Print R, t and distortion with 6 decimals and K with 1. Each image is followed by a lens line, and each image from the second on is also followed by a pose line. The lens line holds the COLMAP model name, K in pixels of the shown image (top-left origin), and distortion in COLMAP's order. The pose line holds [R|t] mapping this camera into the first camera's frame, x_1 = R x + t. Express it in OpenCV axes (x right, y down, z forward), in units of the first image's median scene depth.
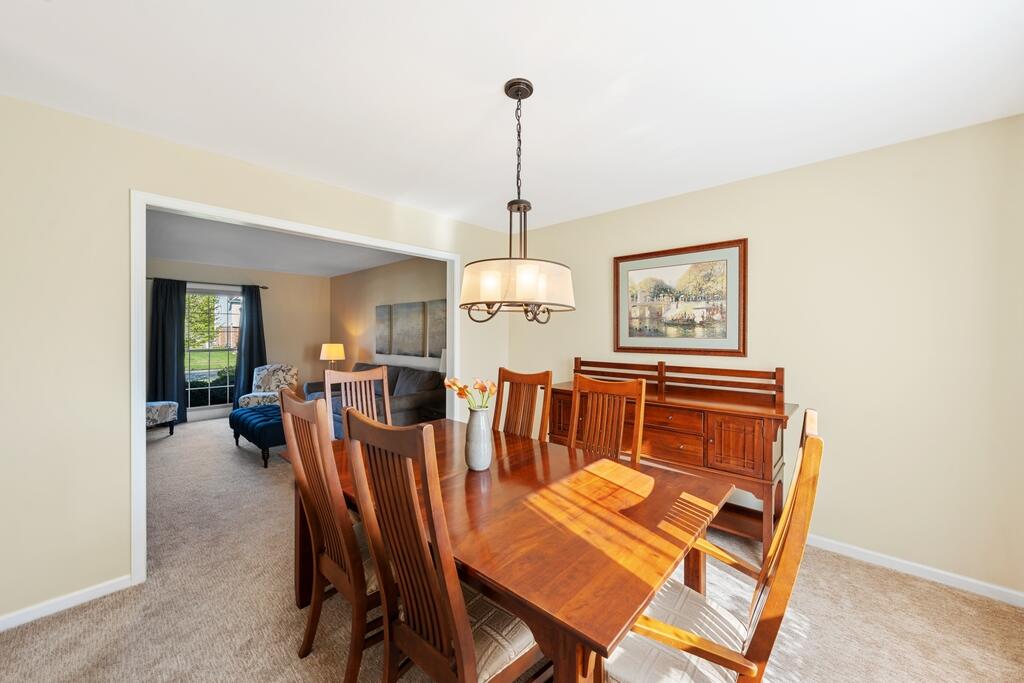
lens RADIAL K [[380.0, 0, 516.4], [0, 380.0, 336.3], [0, 0, 1]] dist [-0.000148, 0.000077]
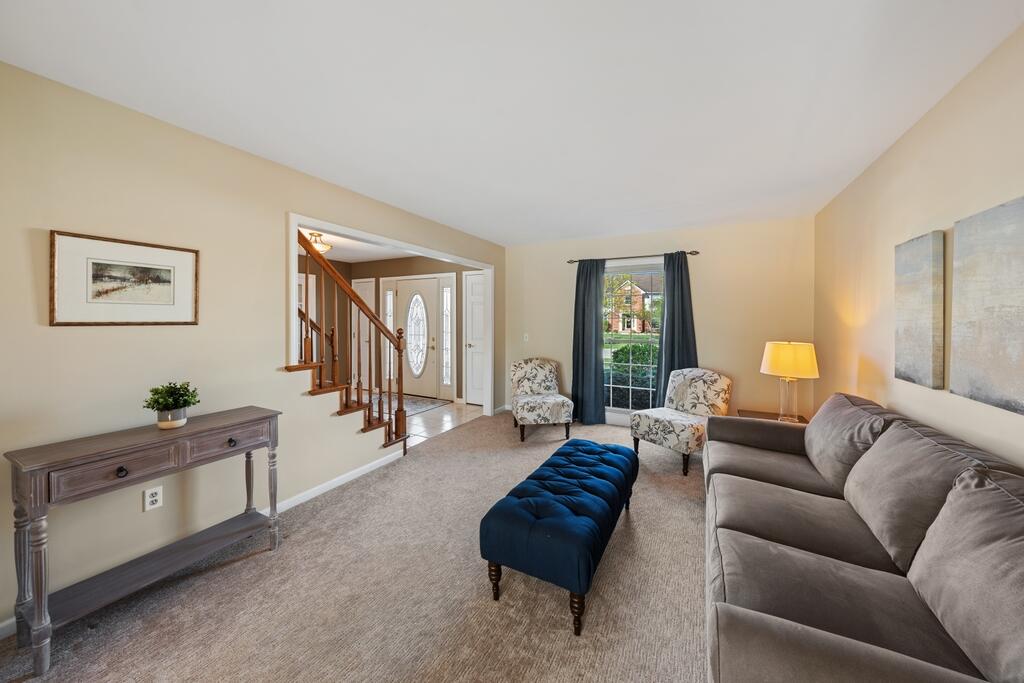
lens RADIAL K [[358.3, 0, 514.1], [0, 358.3, 322.7], [0, 0, 1]] dist [-0.000160, -0.000062]
pose [[0.245125, 0.009276, -0.969447, -0.164590], [-0.010268, 0.999923, 0.006971, -0.007253], [0.969437, 0.008245, 0.245202, 0.717369]]
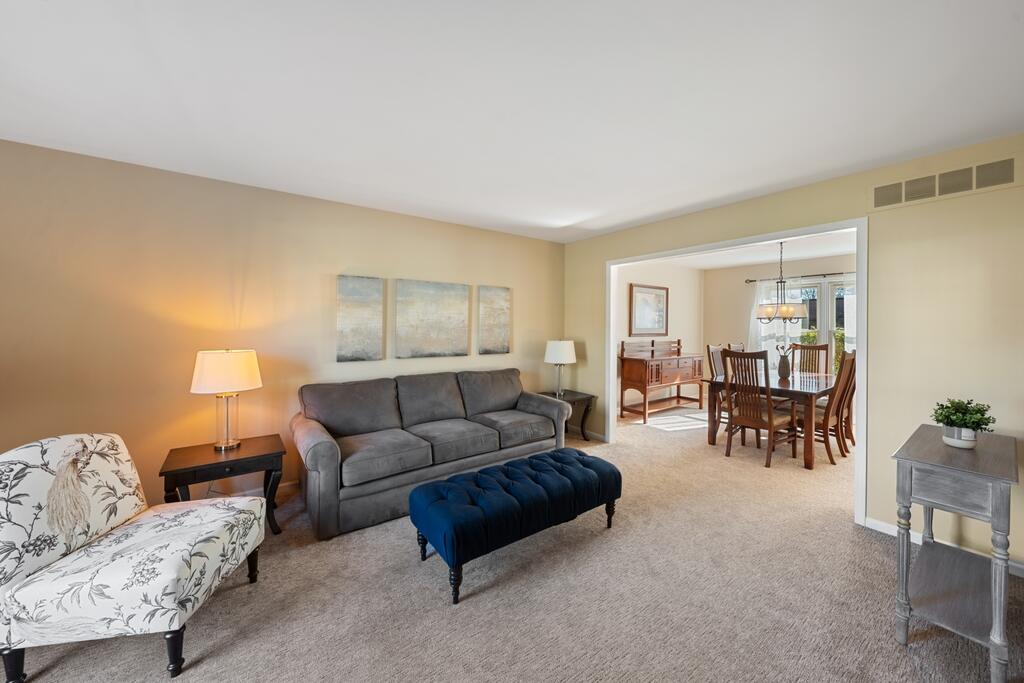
lens RADIAL K [[380.0, 0, 516.4], [0, 380.0, 336.3], [0, 0, 1]] dist [-0.000148, 0.000077]
pose [[0.182362, -0.026251, 0.982881, -1.071828], [0.002738, 0.999653, 0.026191, -0.006131], [-0.983228, -0.002085, 0.182371, 0.825087]]
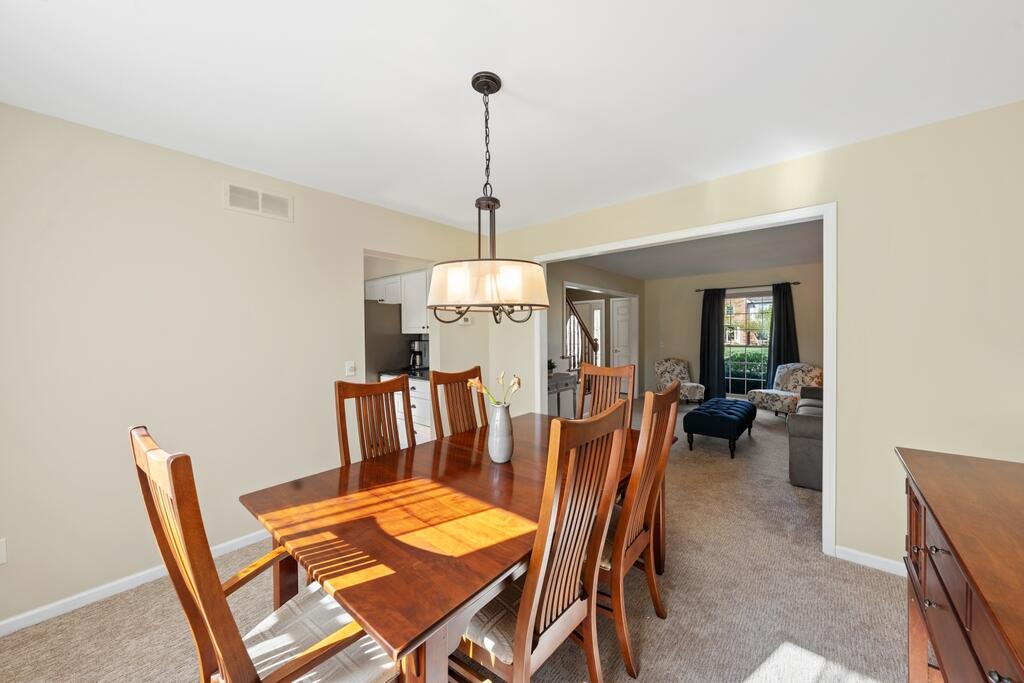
lens RADIAL K [[361.6, 0, 515.7], [0, 361.6, 341.9], [0, 0, 1]] dist [0.000291, -0.000002]
pose [[0.023946, 0.022194, -0.999467, 0.320665], [0.002632, 0.999749, 0.022264, -0.003011], [0.999710, -0.003164, 0.023882, 0.358145]]
